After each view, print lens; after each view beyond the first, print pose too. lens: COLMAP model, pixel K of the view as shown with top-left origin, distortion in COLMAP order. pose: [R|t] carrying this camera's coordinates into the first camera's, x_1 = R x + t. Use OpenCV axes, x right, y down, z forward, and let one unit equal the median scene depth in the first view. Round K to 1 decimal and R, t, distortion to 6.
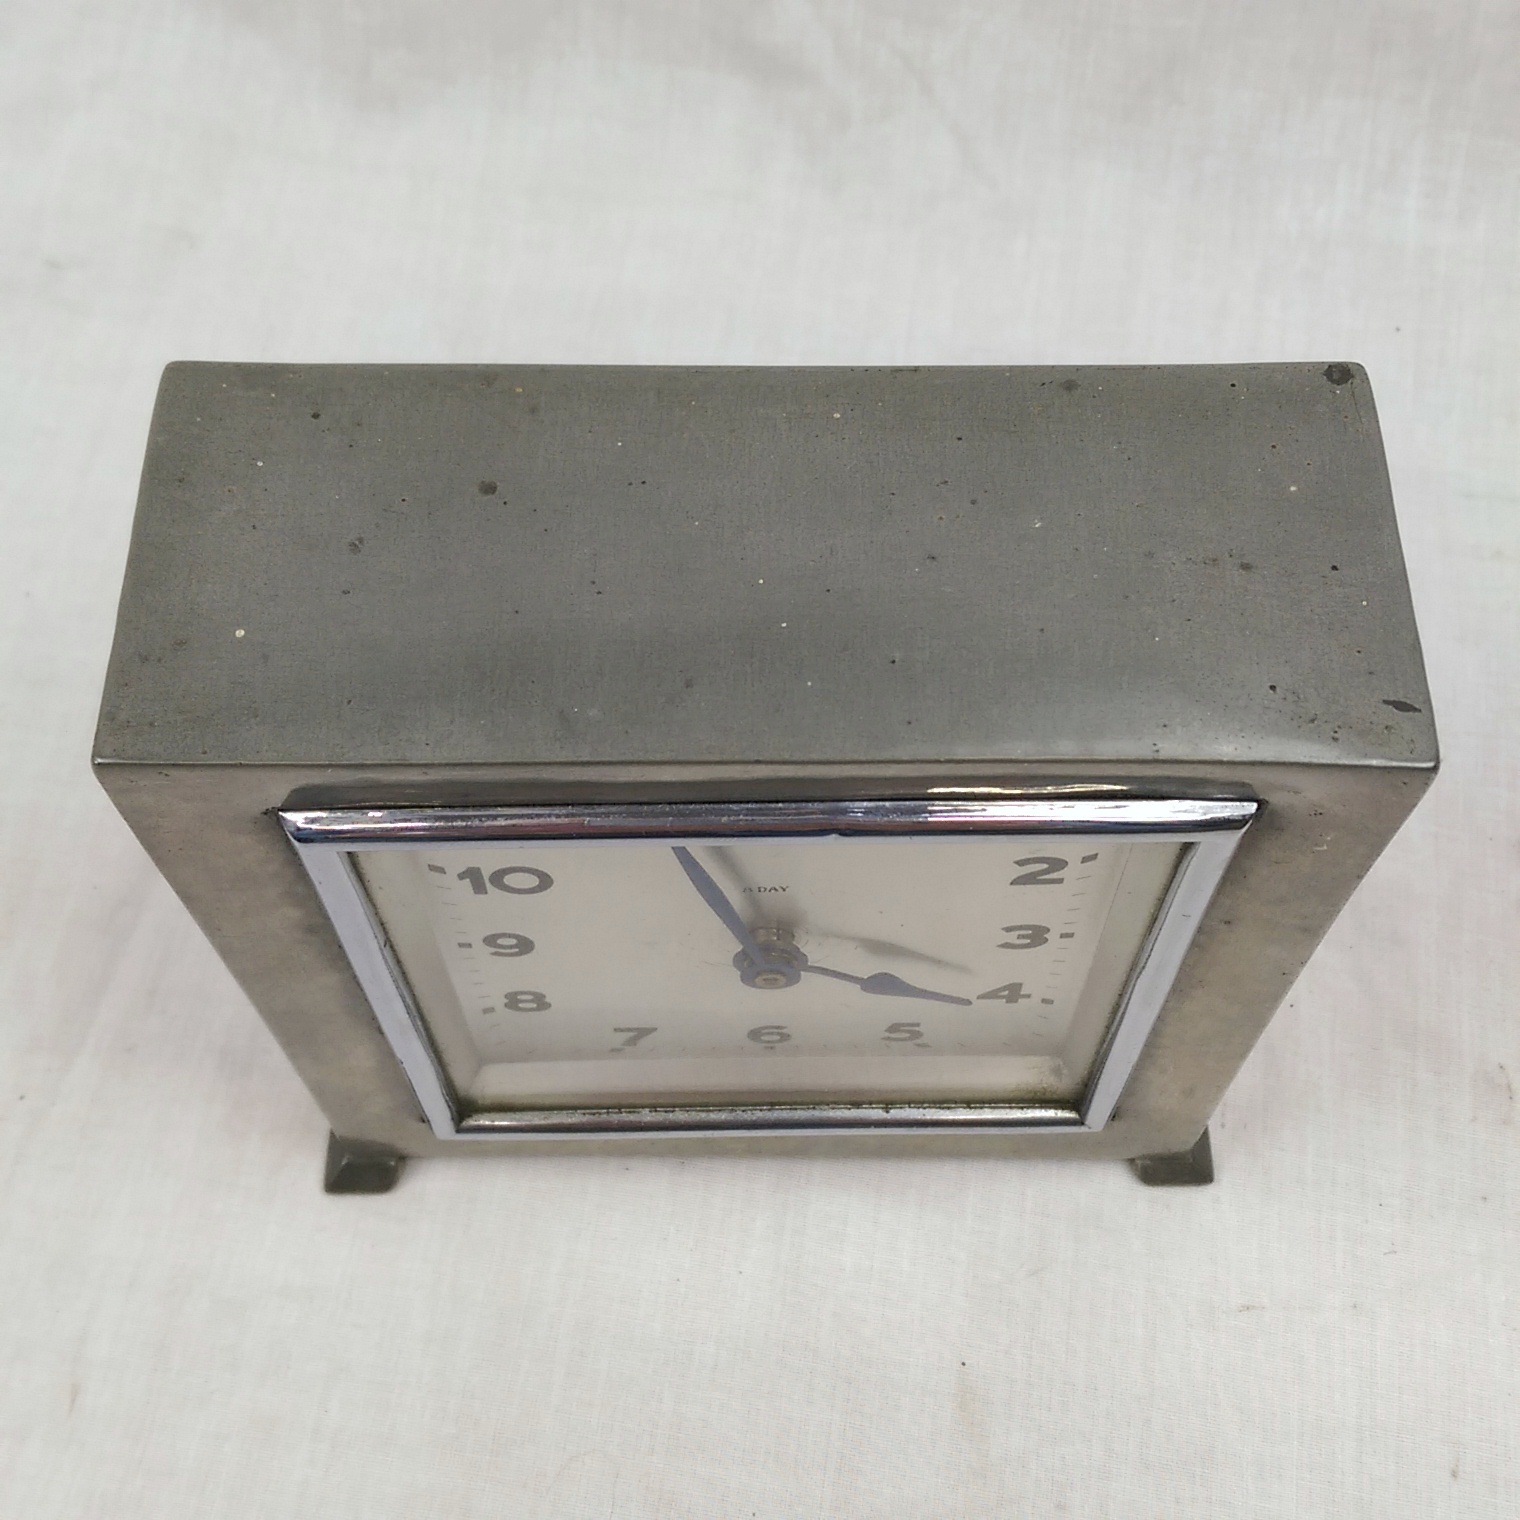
lens RADIAL K [[1928.4, 0, 778.0], [0, 1928.4, 763.8], [0, 0, 1]] dist [0.028080, 0.380622]
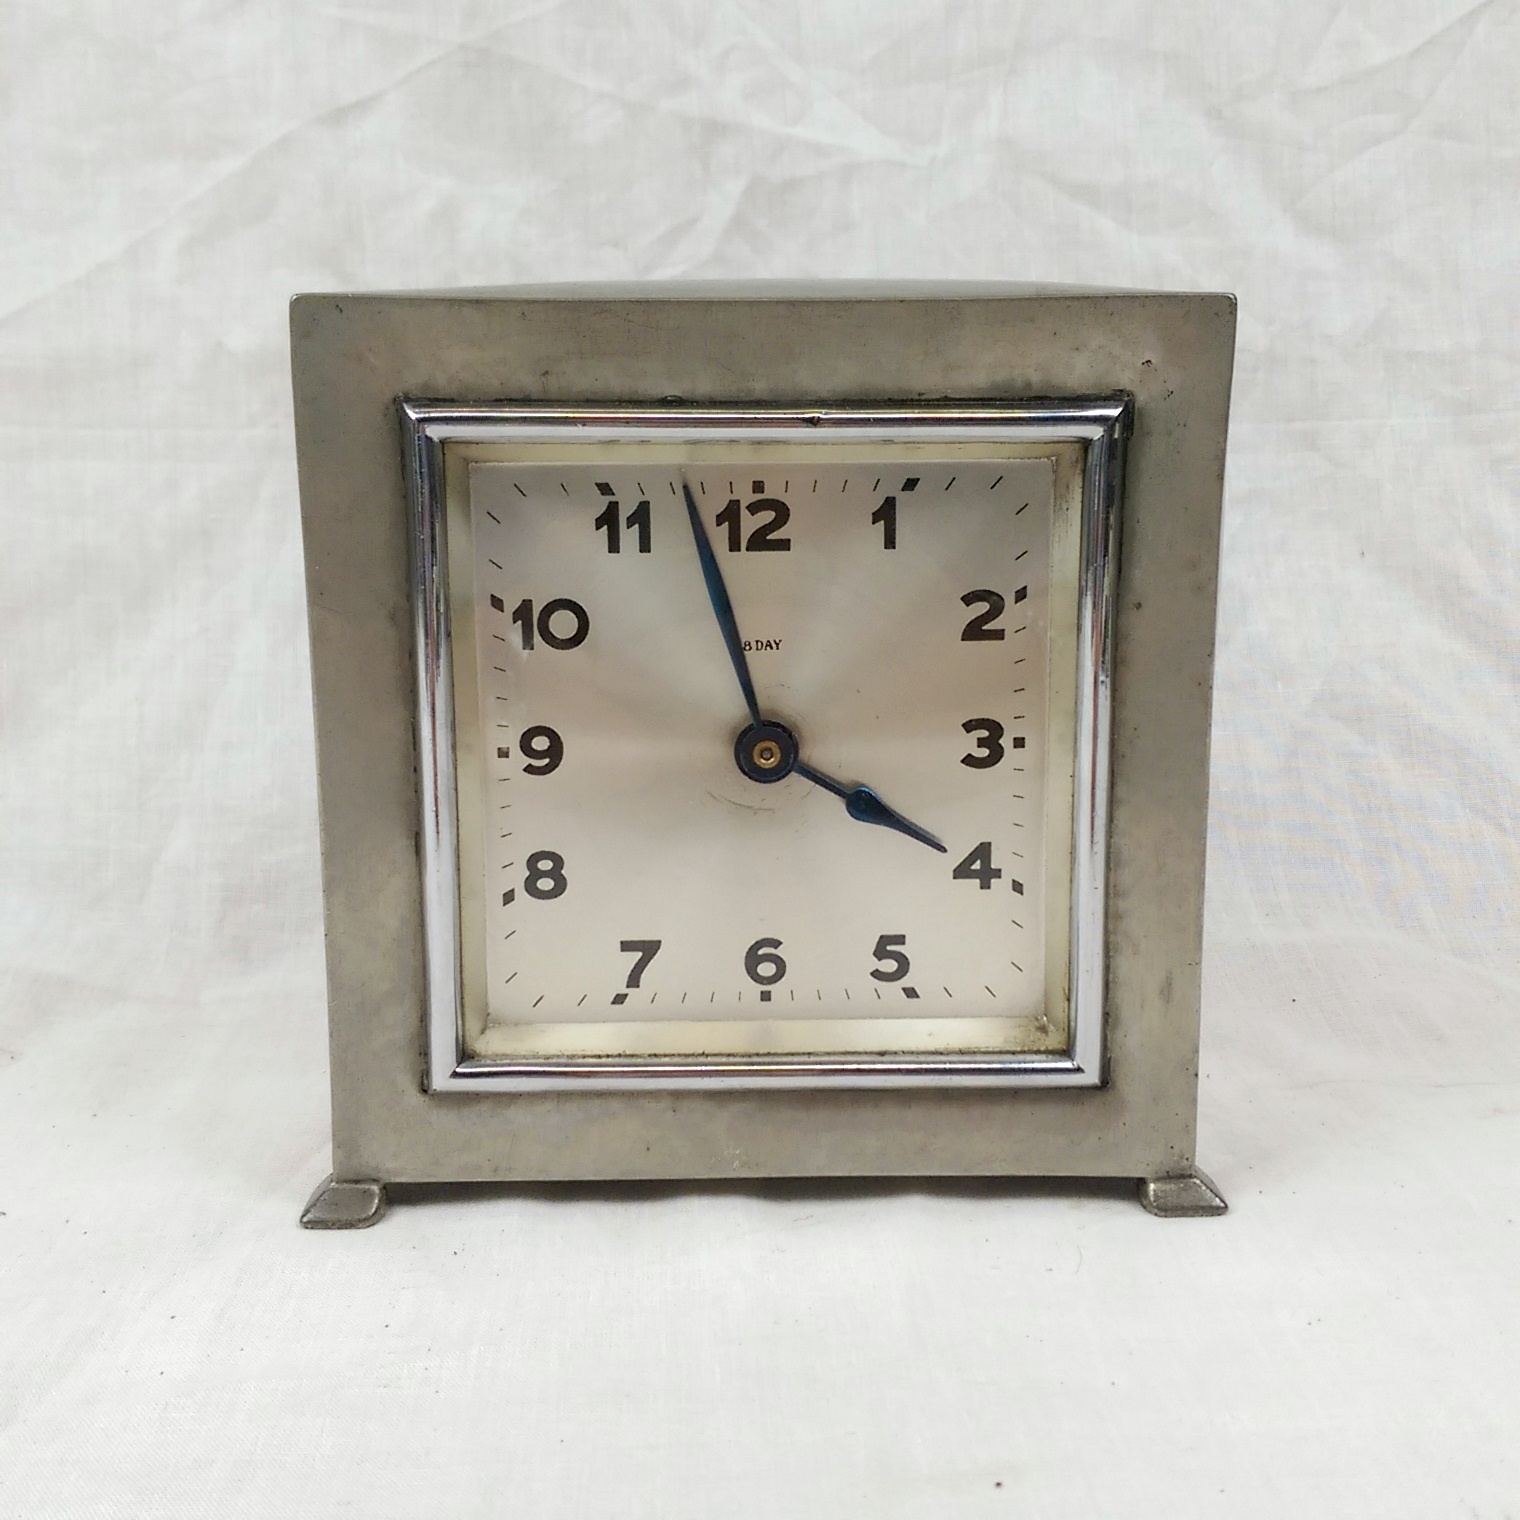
lens RADIAL K [[1947.6, 0, 760.0], [0, 1947.6, 760.0], [0, 0, 1]] dist [0.127535, -0.288535]
pose [[0.999846, -0.009215, 0.014936, -0.024431], [0.017352, 0.646615, -0.762619, 0.962354], [-0.002630, 0.762761, 0.646676, 0.234689]]
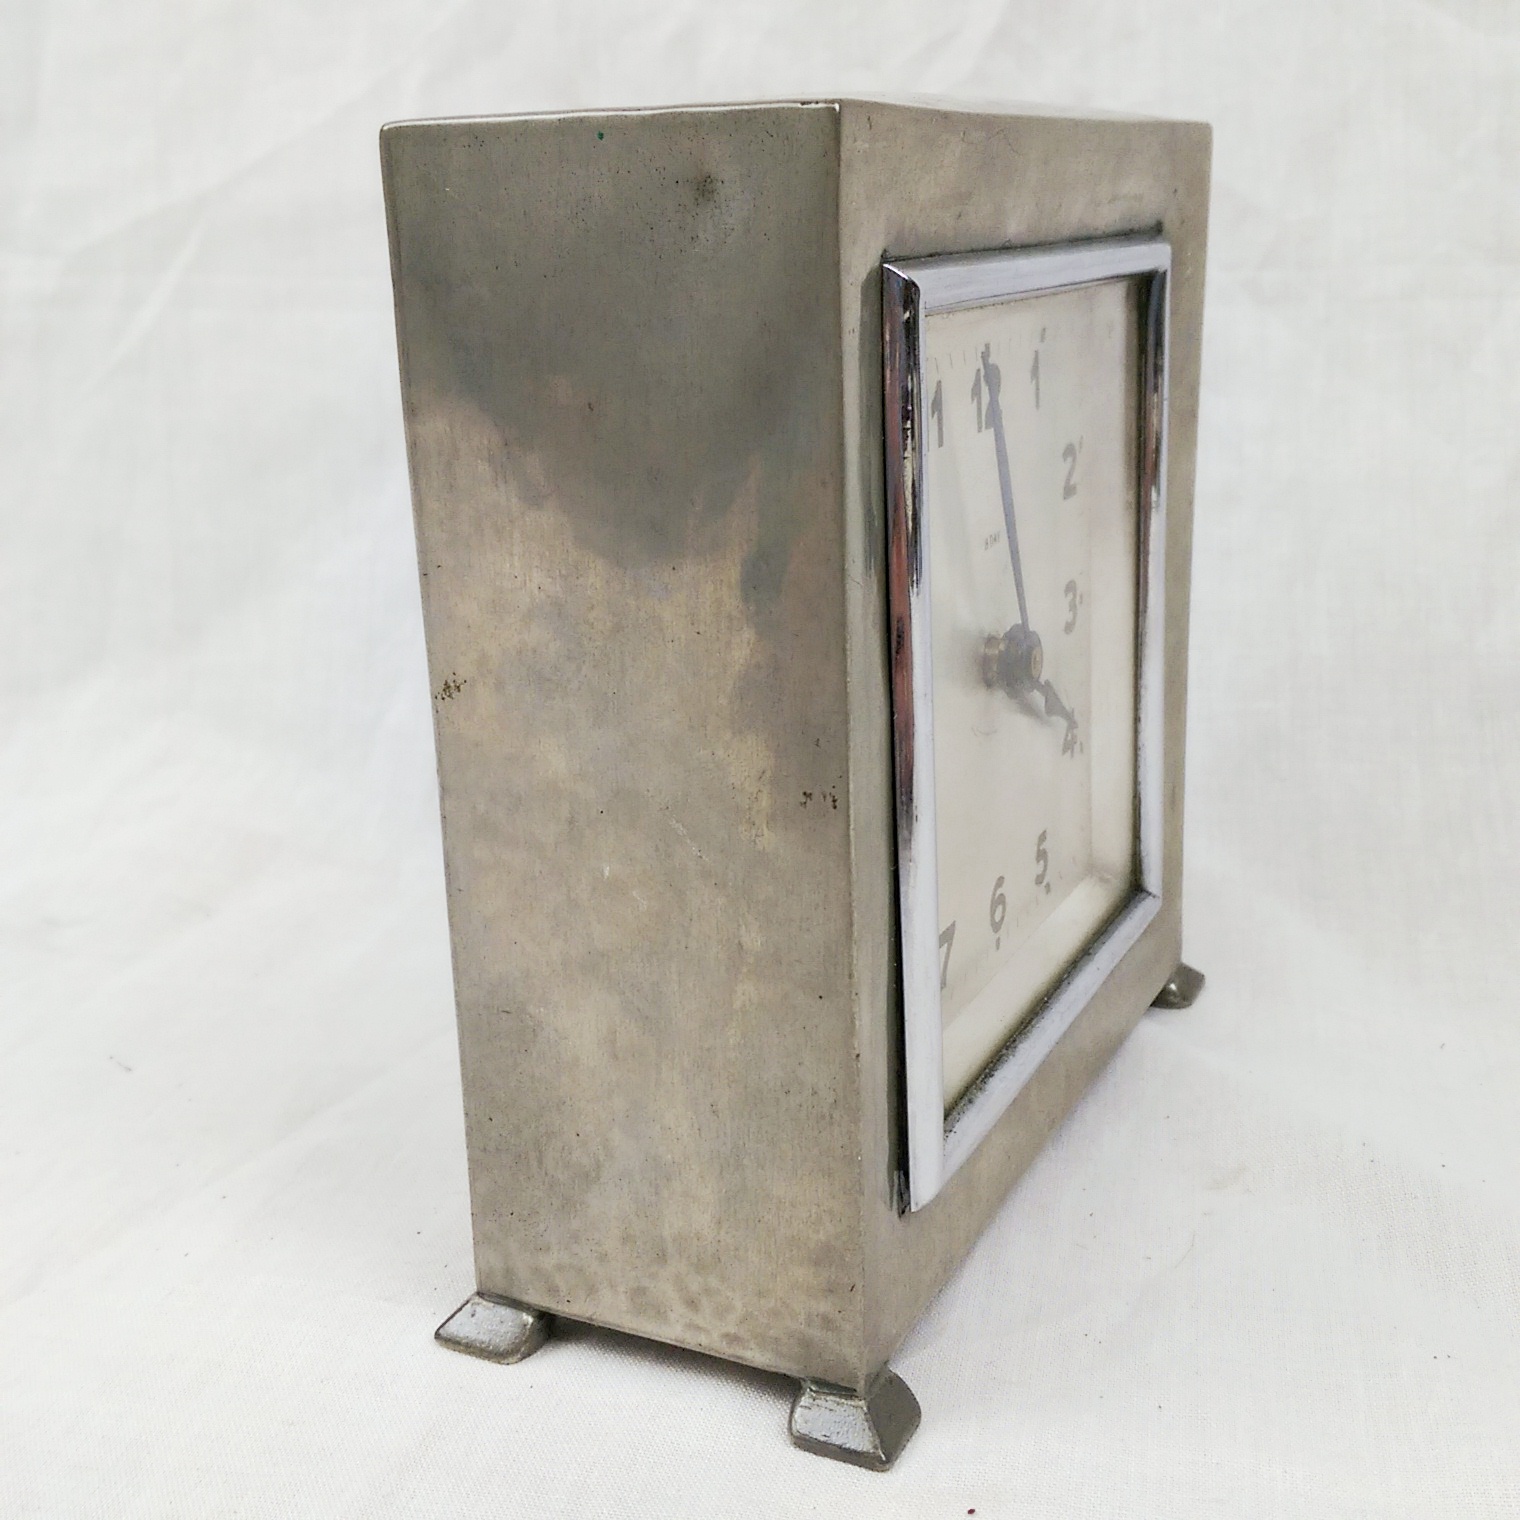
lens RADIAL K [[1928.4, 0, 778.0], [0, 1928.4, 763.8], [0, 0, 1]] dist [0.028080, 0.380622]
pose [[0.440340, -0.266442, 0.857385, -0.891034], [0.806251, 0.537524, -0.247036, 0.267354], [-0.395045, 0.800048, 0.451513, 0.615701]]
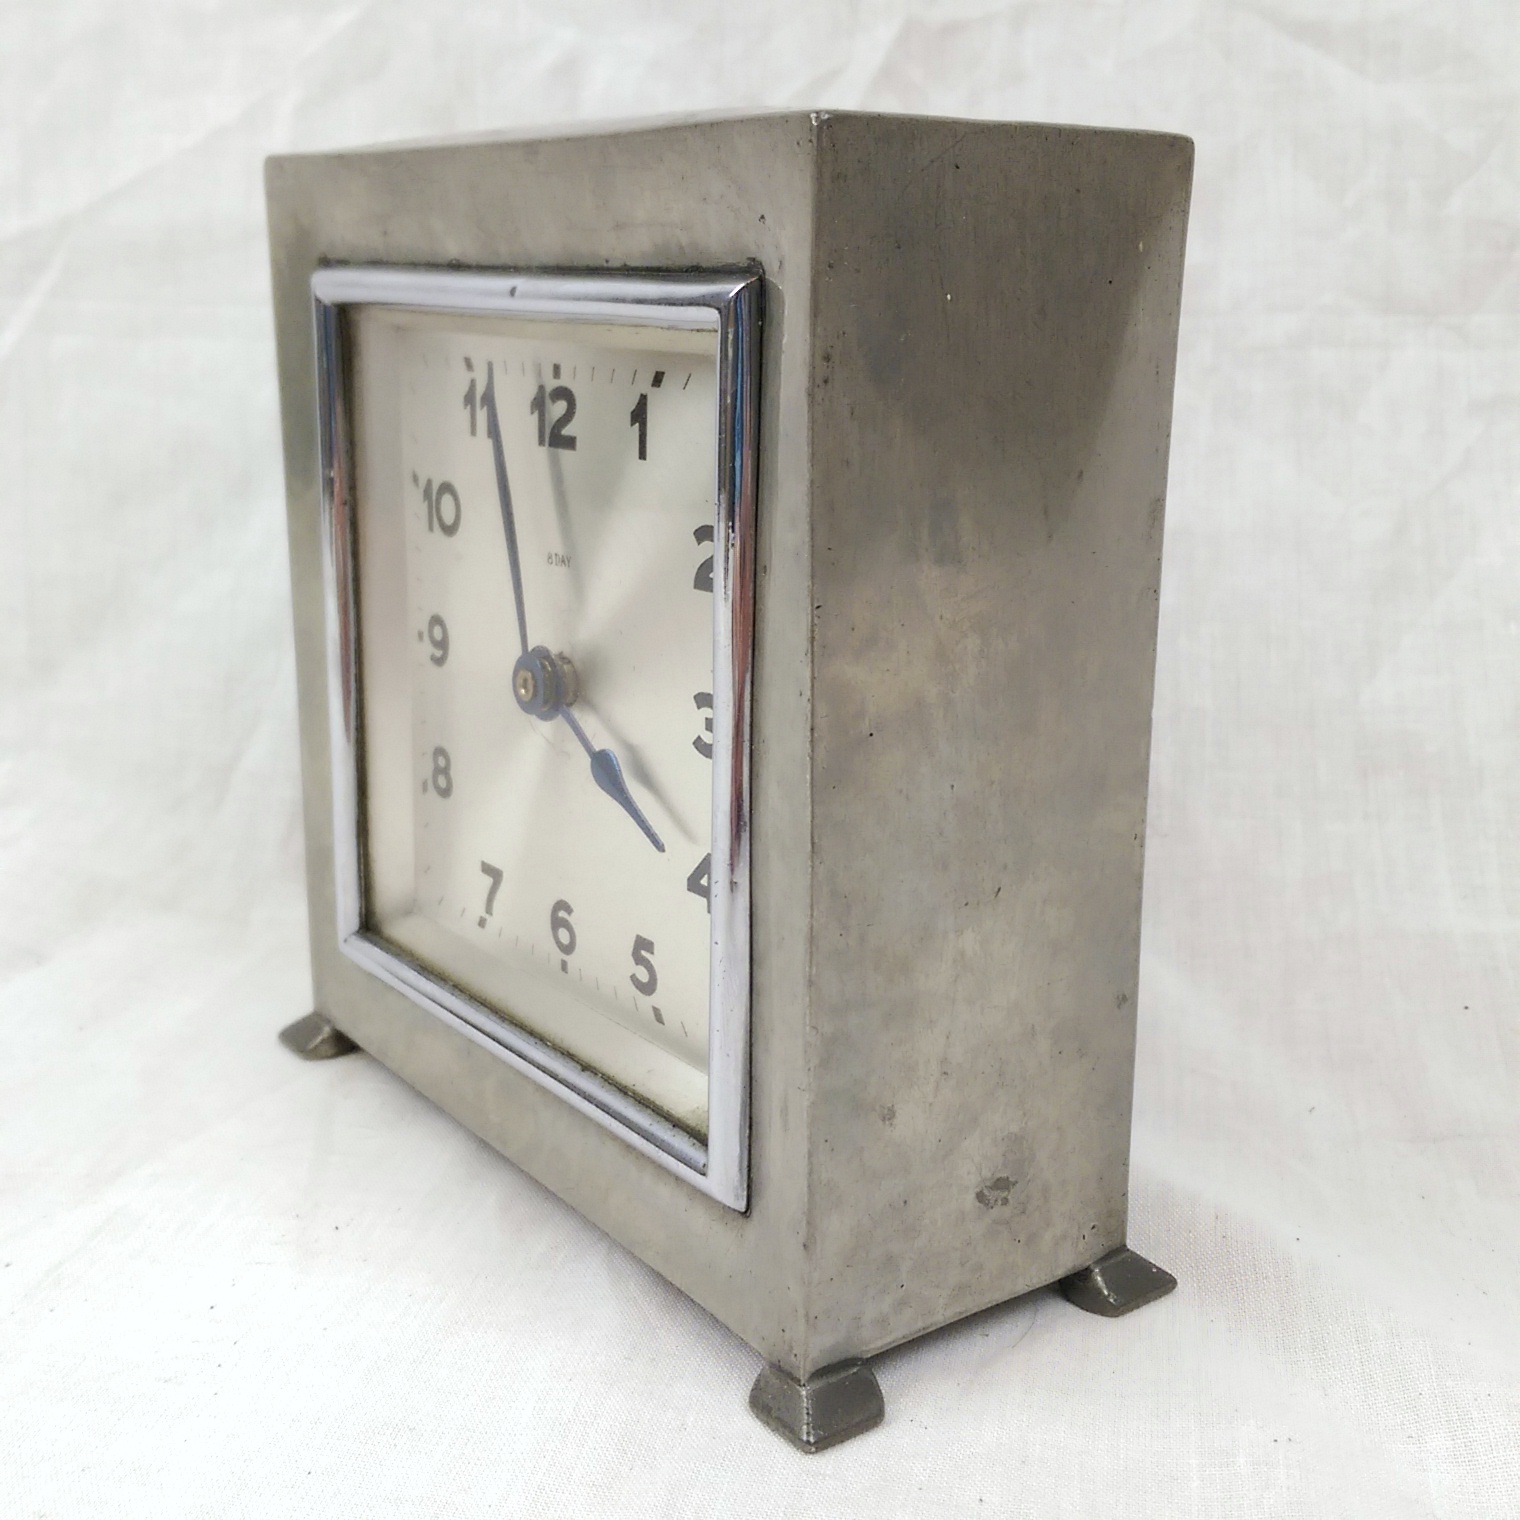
lens RADIAL K [[1928.4, 0, 778.0], [0, 1928.4, 763.8], [0, 0, 1]] dist [0.028080, 0.380622]
pose [[0.596819, 0.203713, -0.776085, 0.818336], [-0.710744, 0.583082, -0.393520, 0.416302], [0.372356, 0.786458, 0.492782, 0.563391]]
